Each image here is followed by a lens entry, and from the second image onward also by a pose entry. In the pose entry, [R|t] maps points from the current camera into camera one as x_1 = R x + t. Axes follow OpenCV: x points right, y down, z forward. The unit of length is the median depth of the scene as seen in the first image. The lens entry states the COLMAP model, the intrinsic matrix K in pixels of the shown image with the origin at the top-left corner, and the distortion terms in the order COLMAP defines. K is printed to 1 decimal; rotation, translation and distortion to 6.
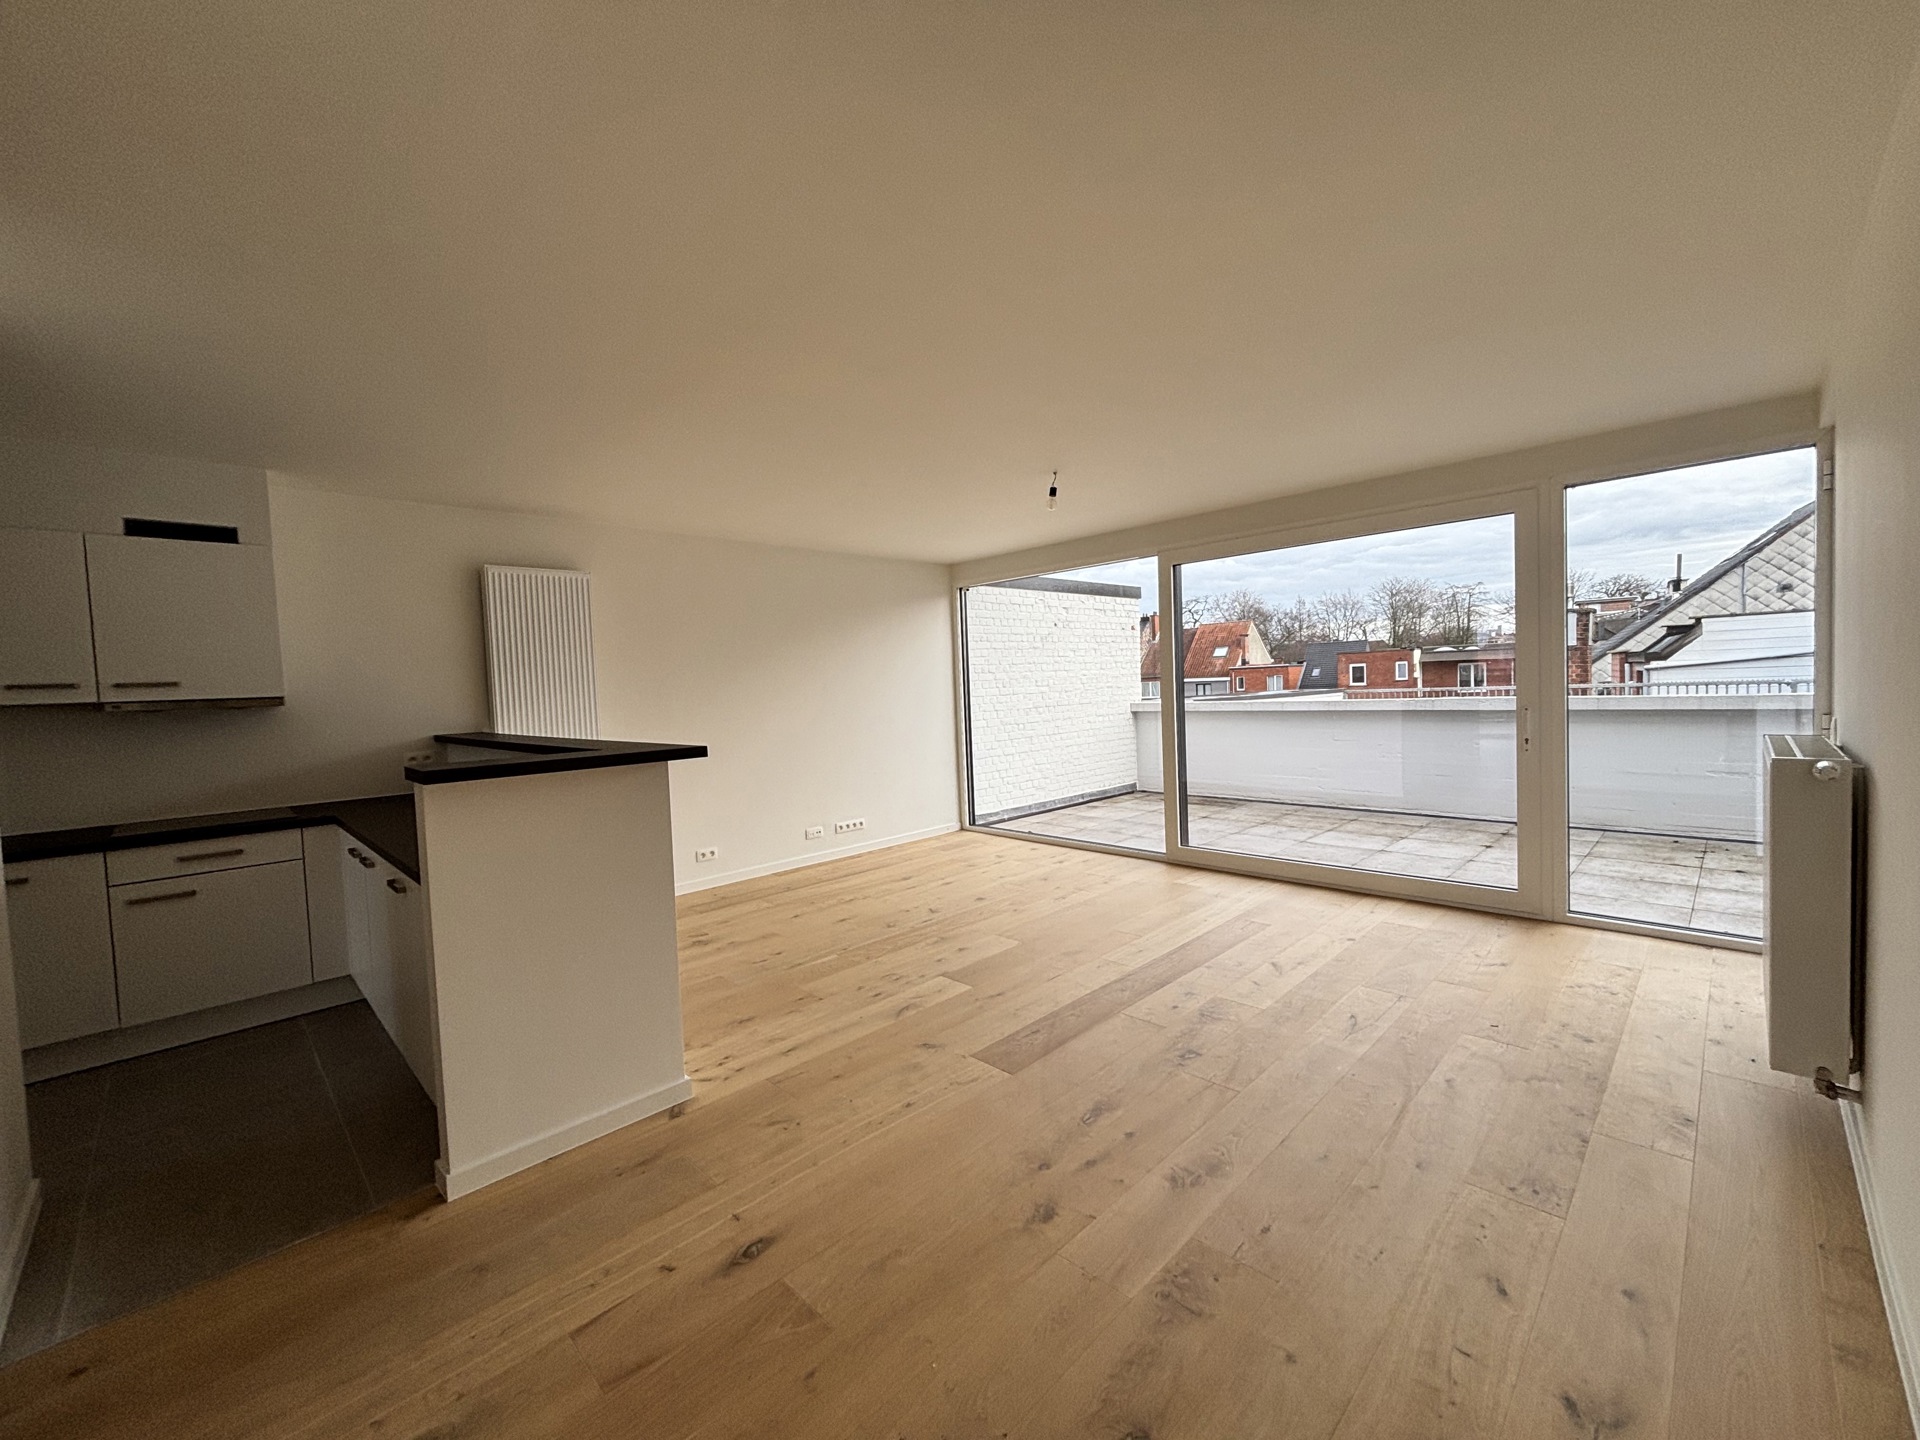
lens RADIAL K [[770.5, 0, 952.2], [0, 770.5, 724.0], [0, 0, 1]] dist [-0.000356, 0.000692]
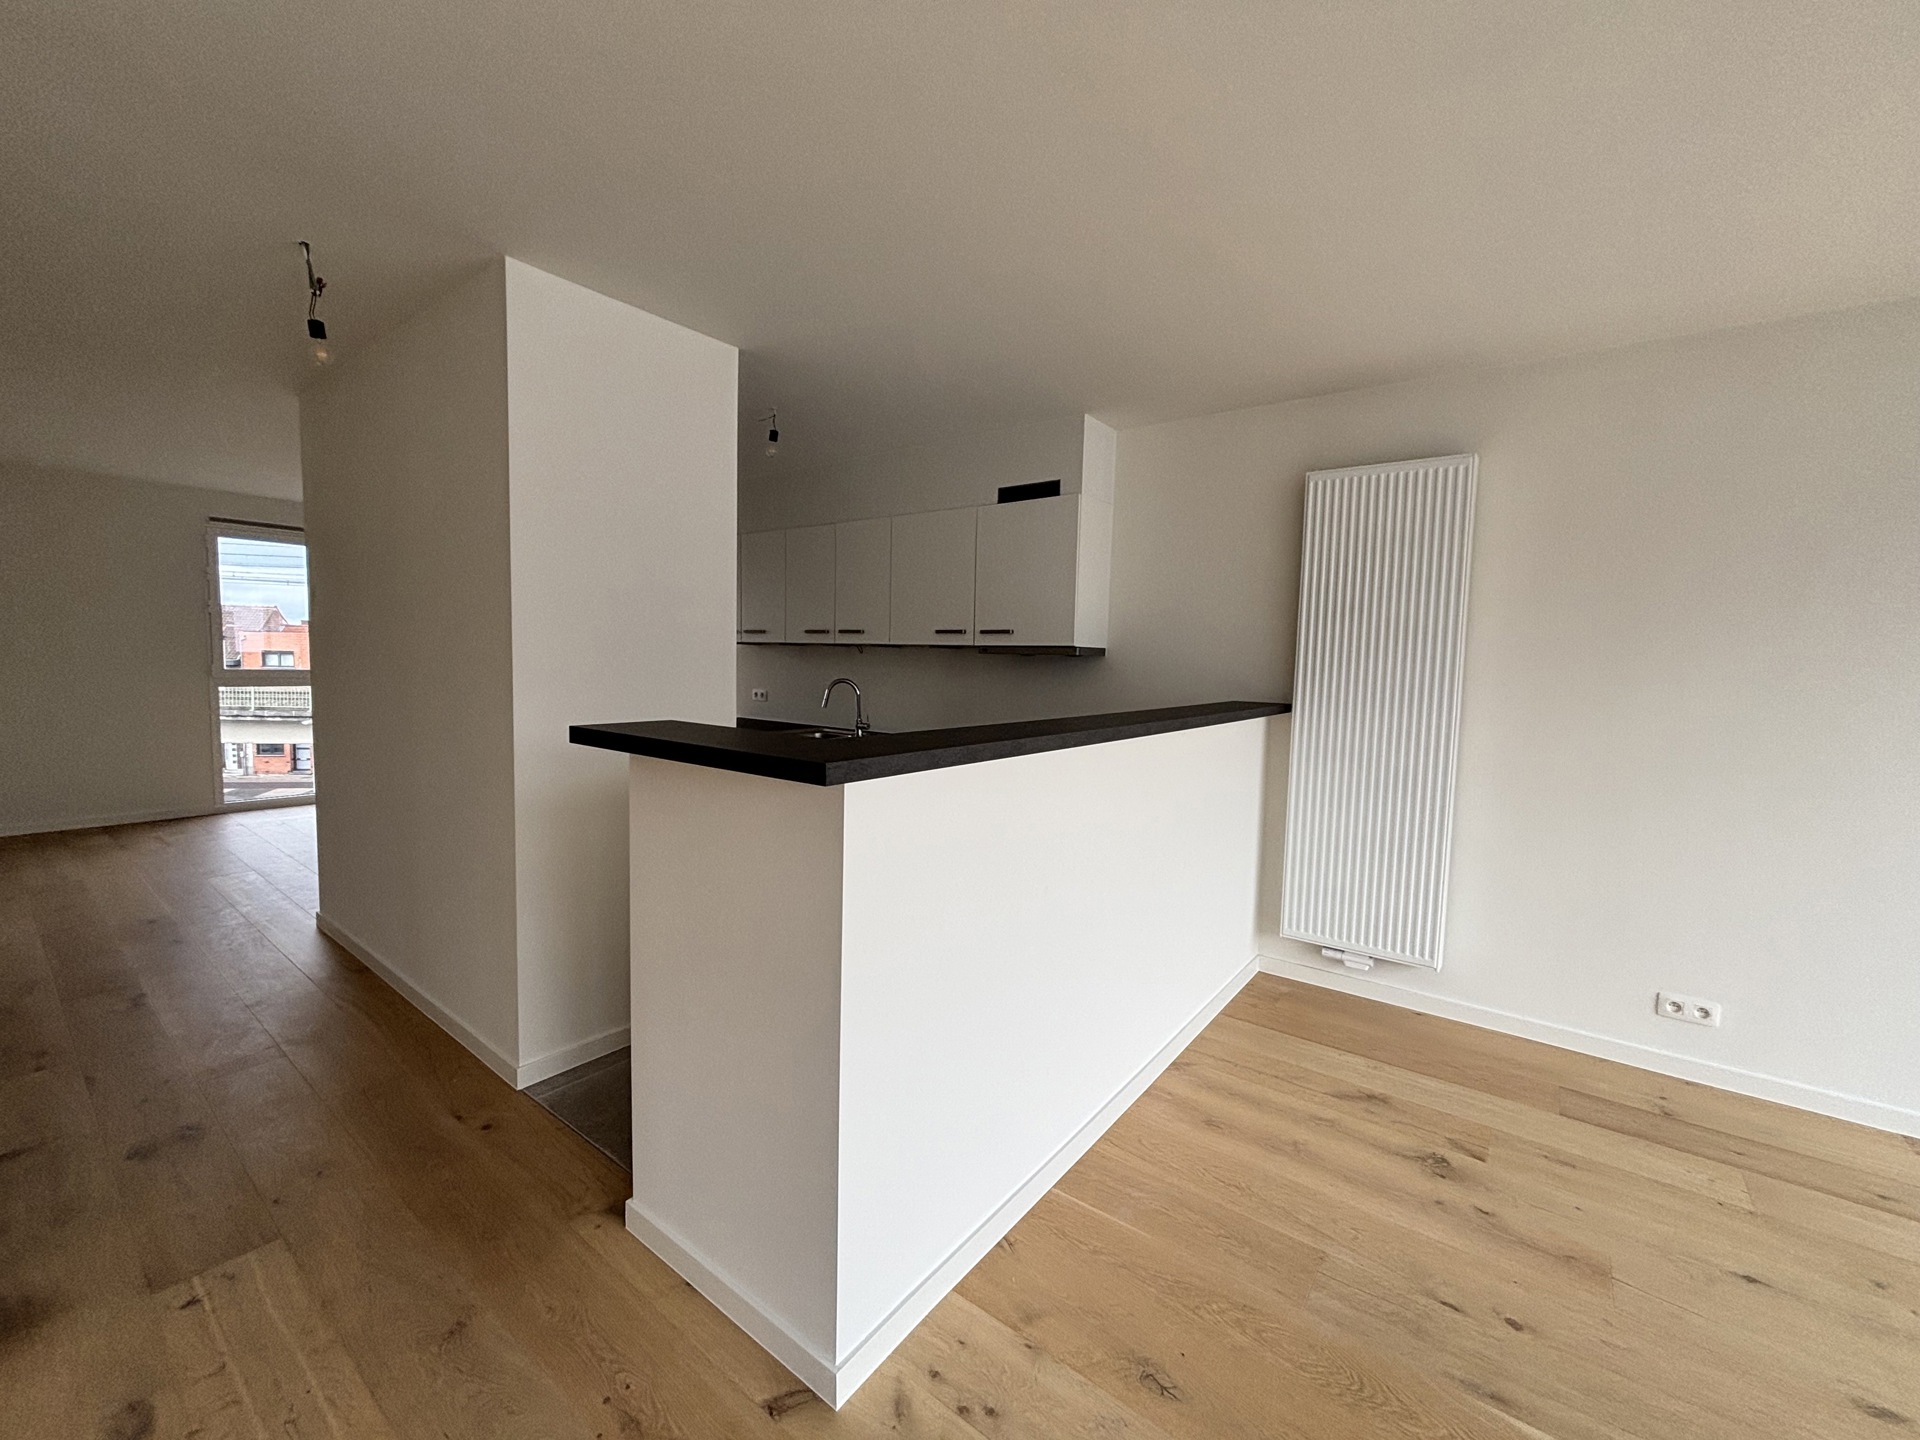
lens RADIAL K [[770.5, 0, 952.2], [0, 770.5, 724.0], [0, 0, 1]] dist [-0.000356, 0.000692]
pose [[0.131299, 0.130941, -0.982657, 0.105945], [-0.073441, 0.989799, 0.122079, -0.047540], [0.988619, 0.056139, 0.139576, 0.735641]]
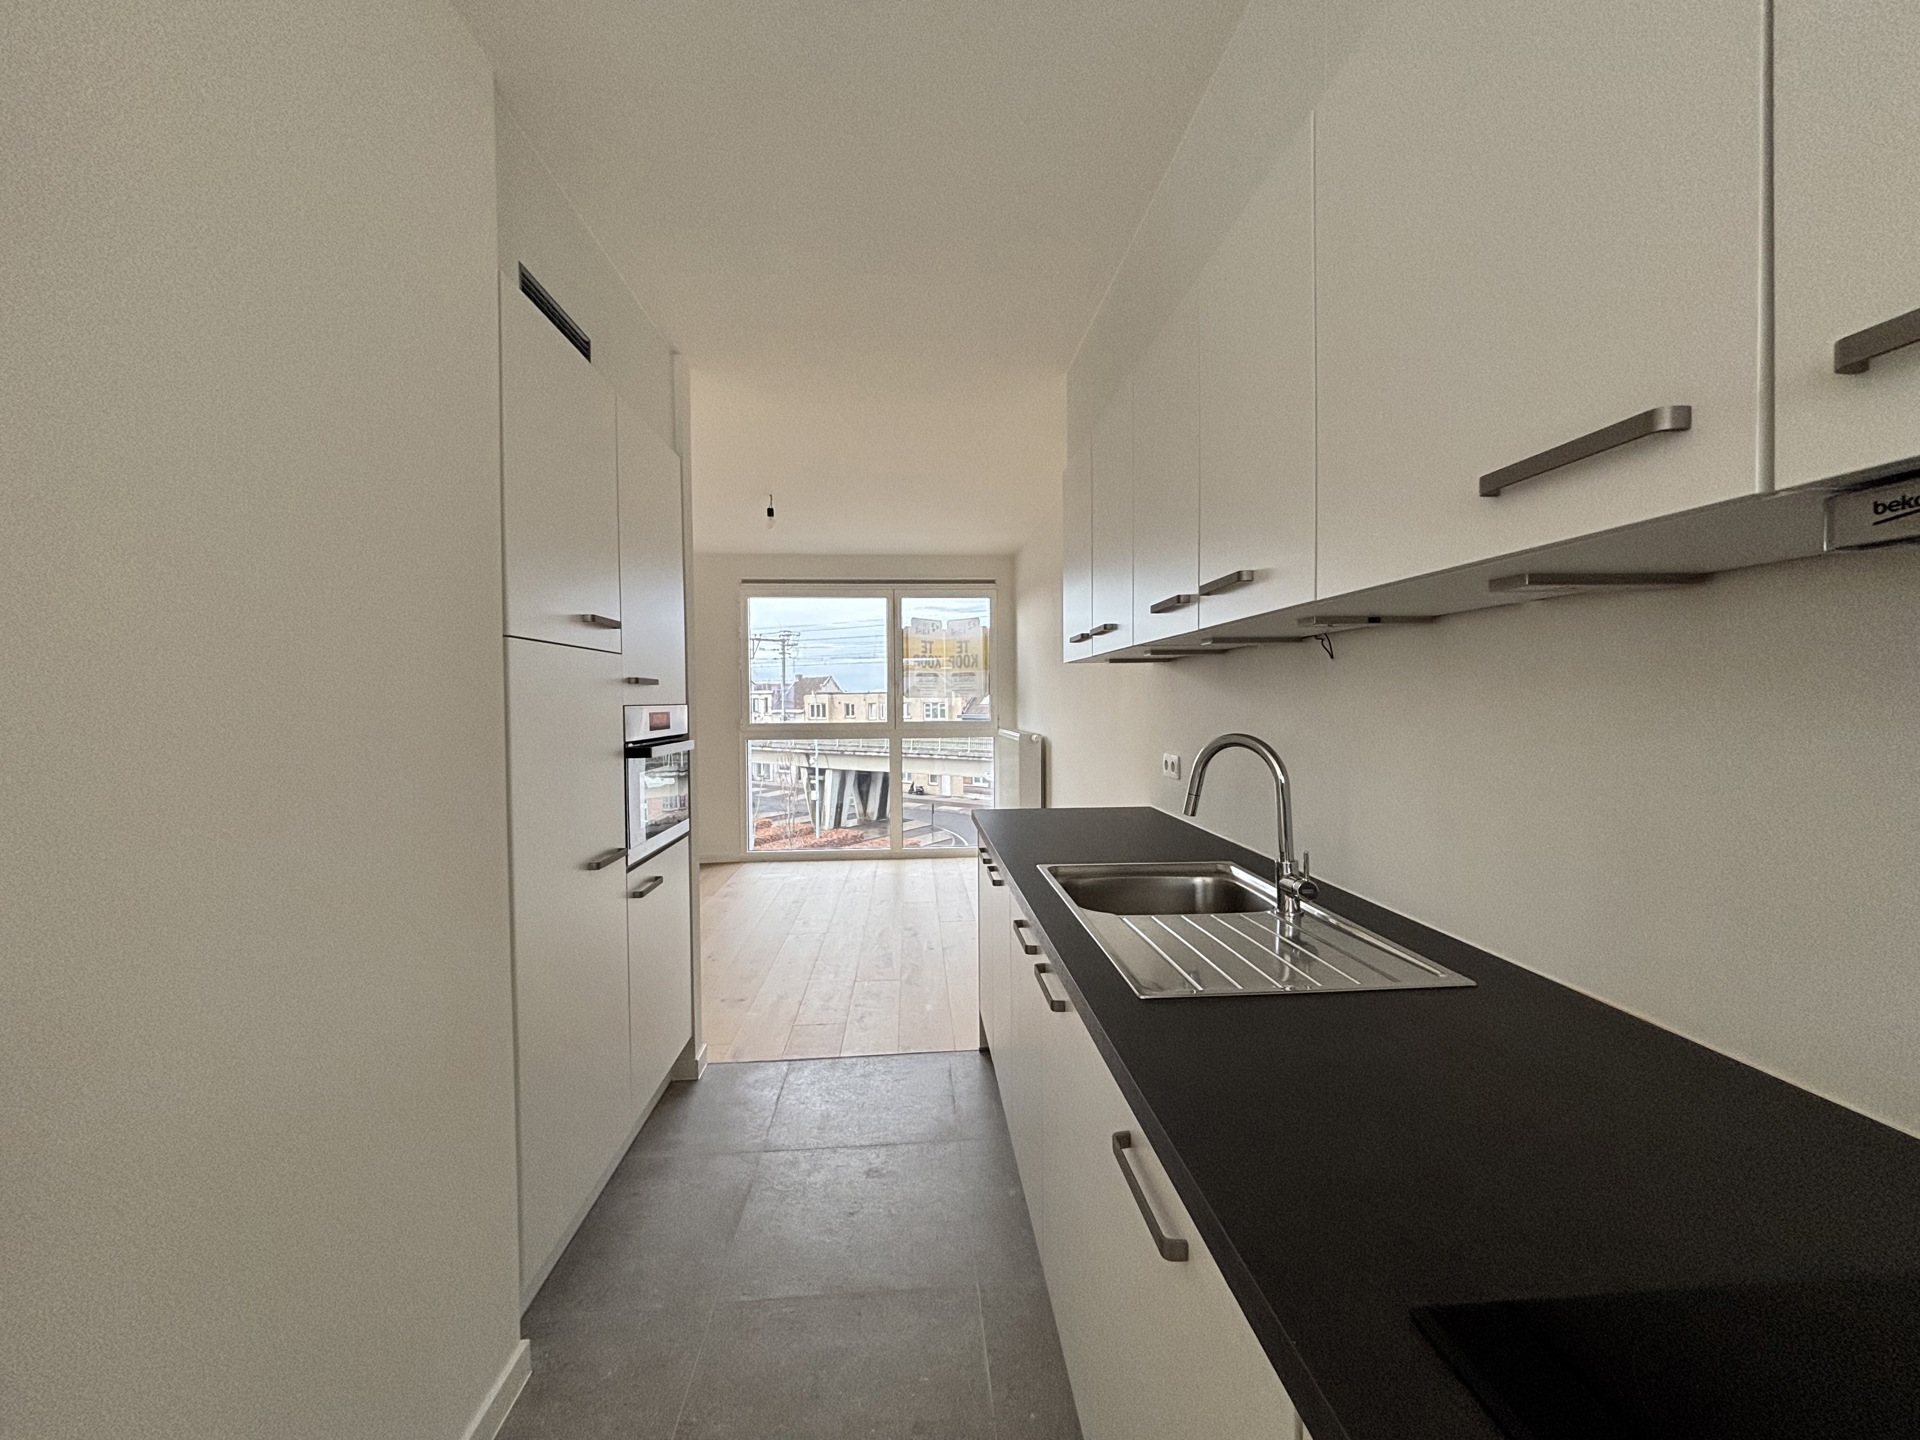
lens RADIAL K [[769.4, 0, 960.0], [0, 769.4, 720.0], [0, 0, 1]] dist [0.000917, 0.000141]
pose [[-0.652427, 0.067337, -0.754854, -0.800030], [0.004965, 0.996403, 0.084593, 0.004583], [0.757835, 0.051443, -0.650415, 0.898939]]
